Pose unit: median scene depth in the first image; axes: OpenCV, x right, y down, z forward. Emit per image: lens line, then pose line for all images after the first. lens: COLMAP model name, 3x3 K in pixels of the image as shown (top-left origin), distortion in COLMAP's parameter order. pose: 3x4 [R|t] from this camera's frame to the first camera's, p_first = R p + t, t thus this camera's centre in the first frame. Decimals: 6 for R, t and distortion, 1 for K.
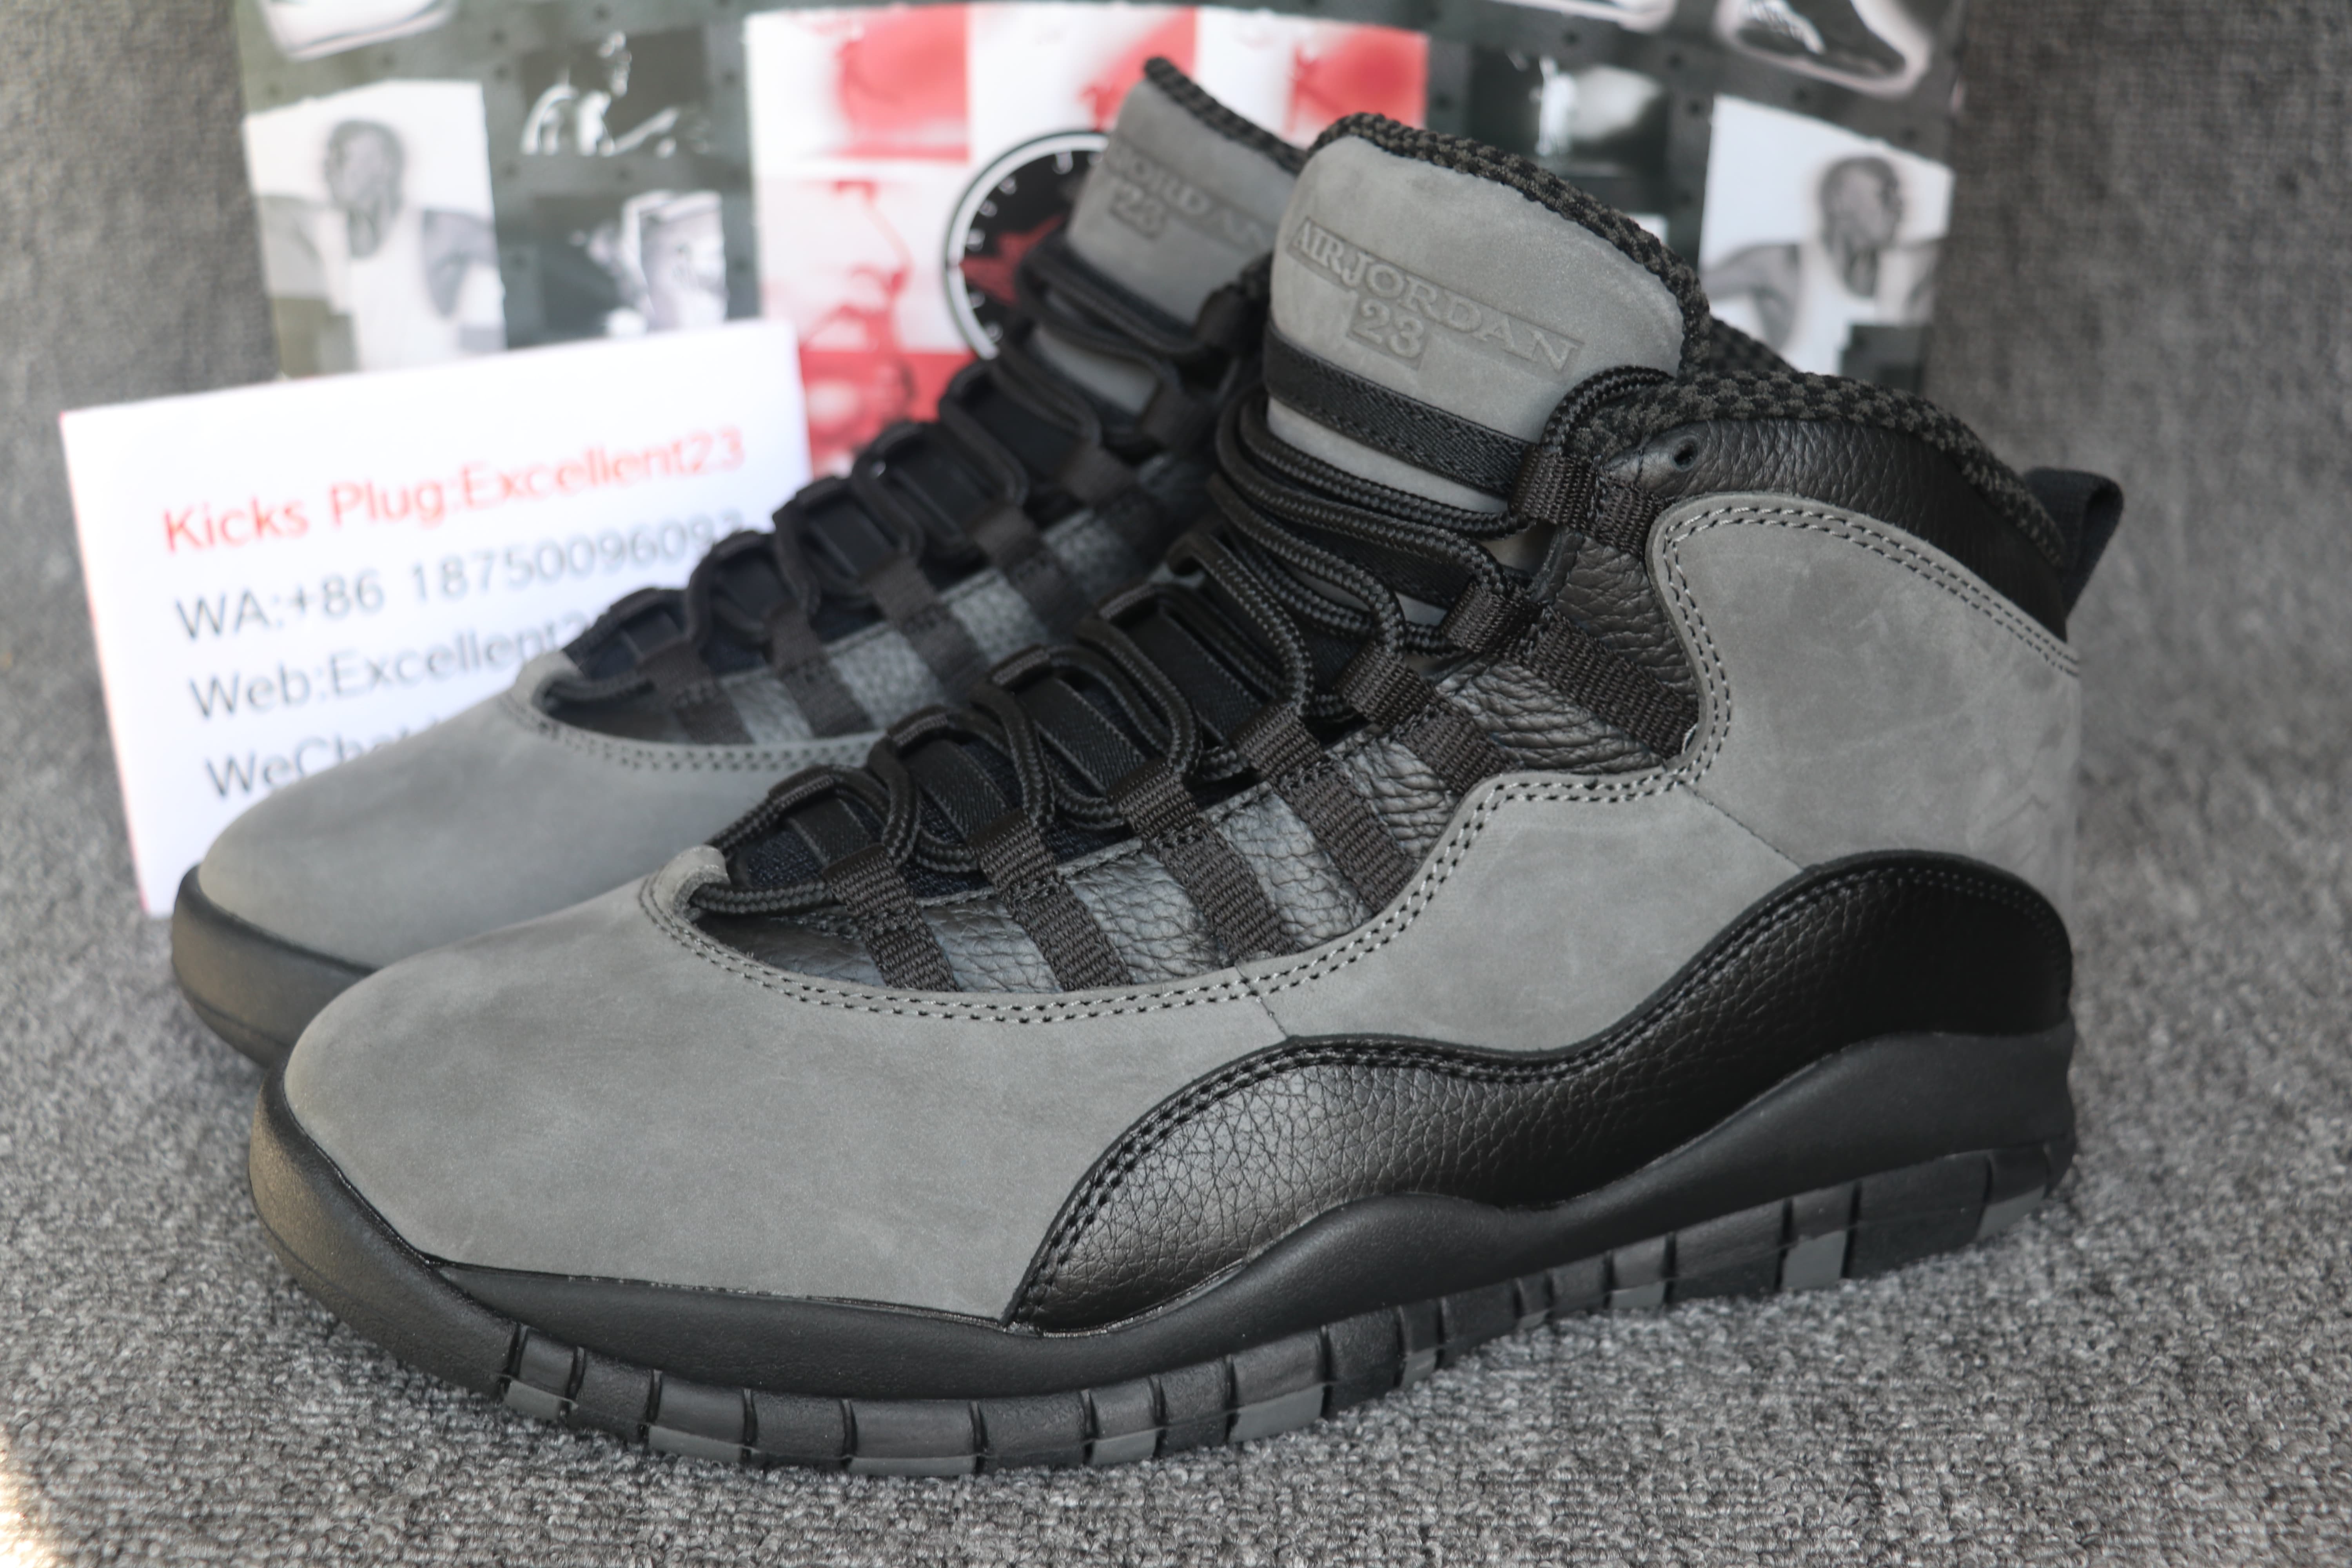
lens RADIAL K [[3092.6, 0, 1165.7], [0, 3092.6, 837.5], [0, 0, 1]] dist [-0.011589, 0.240223]
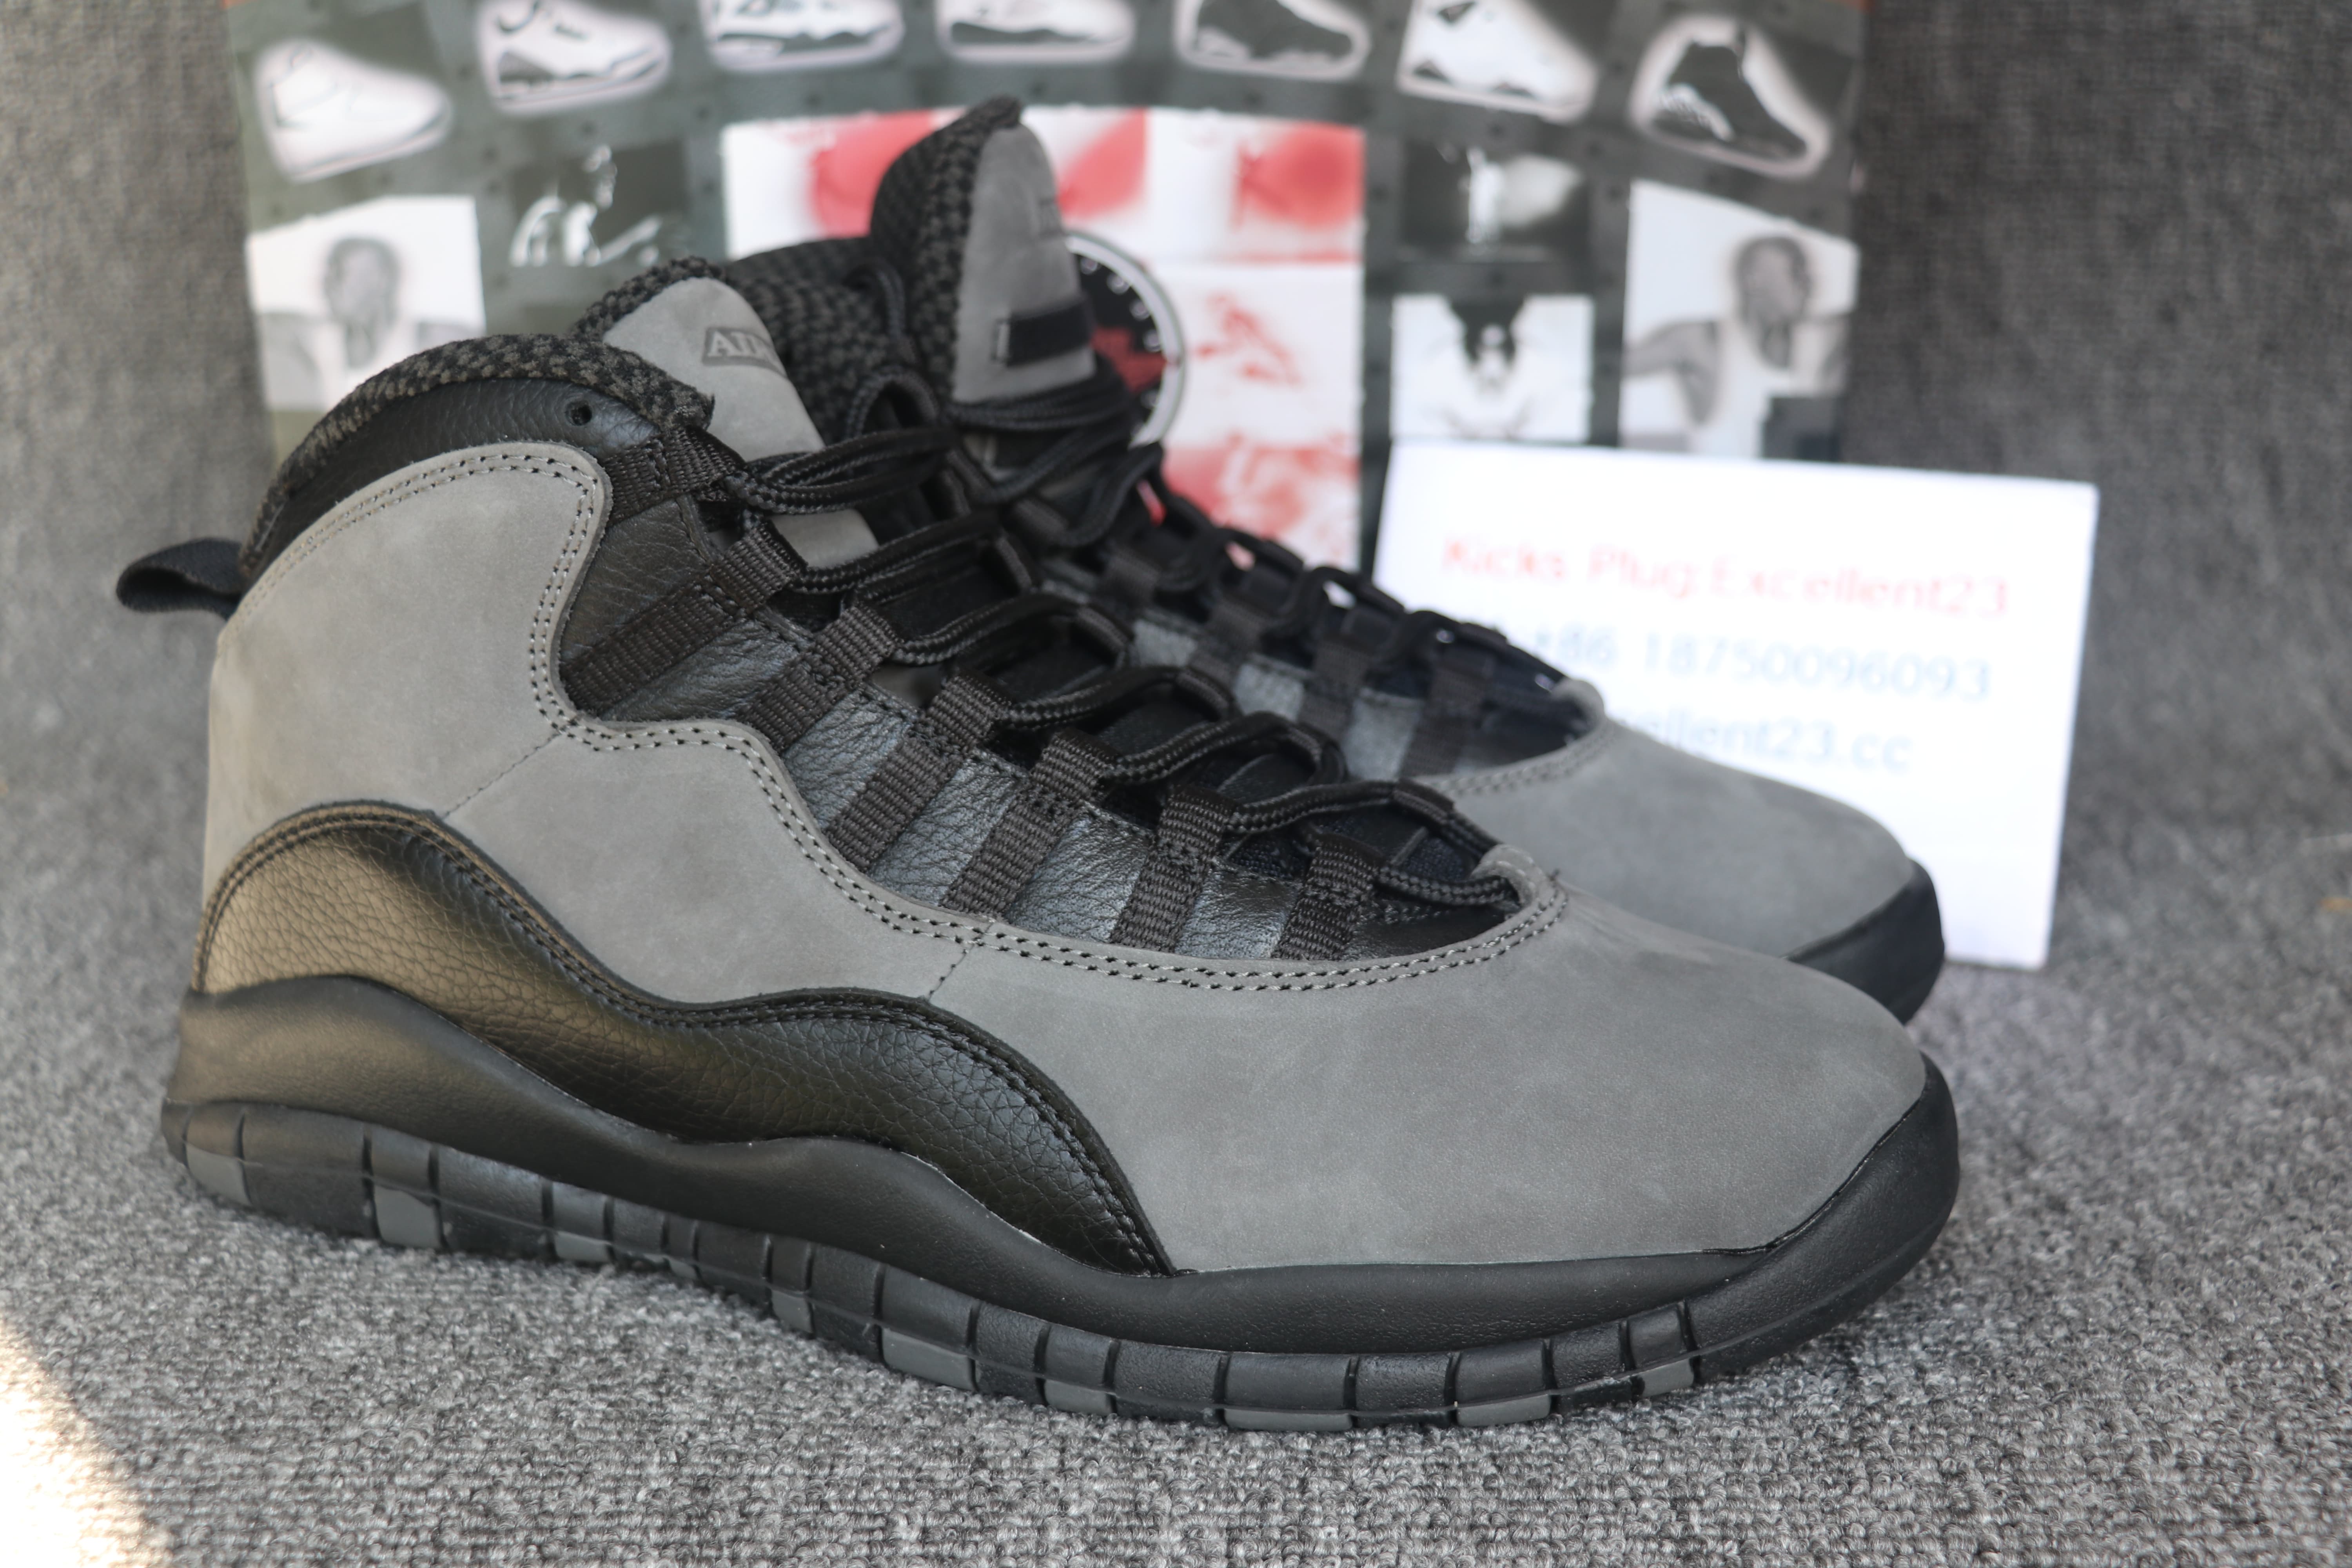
lens RADIAL K [[3092.6, 0, 1165.7], [0, 3092.6, 837.5], [0, 0, 1]] dist [-0.011589, 0.240223]
pose [[0.999399, -0.024974, 0.024057, -0.021297], [0.027560, 0.993101, -0.113974, 0.142636], [-0.021044, 0.114569, 0.993192, -0.046389]]
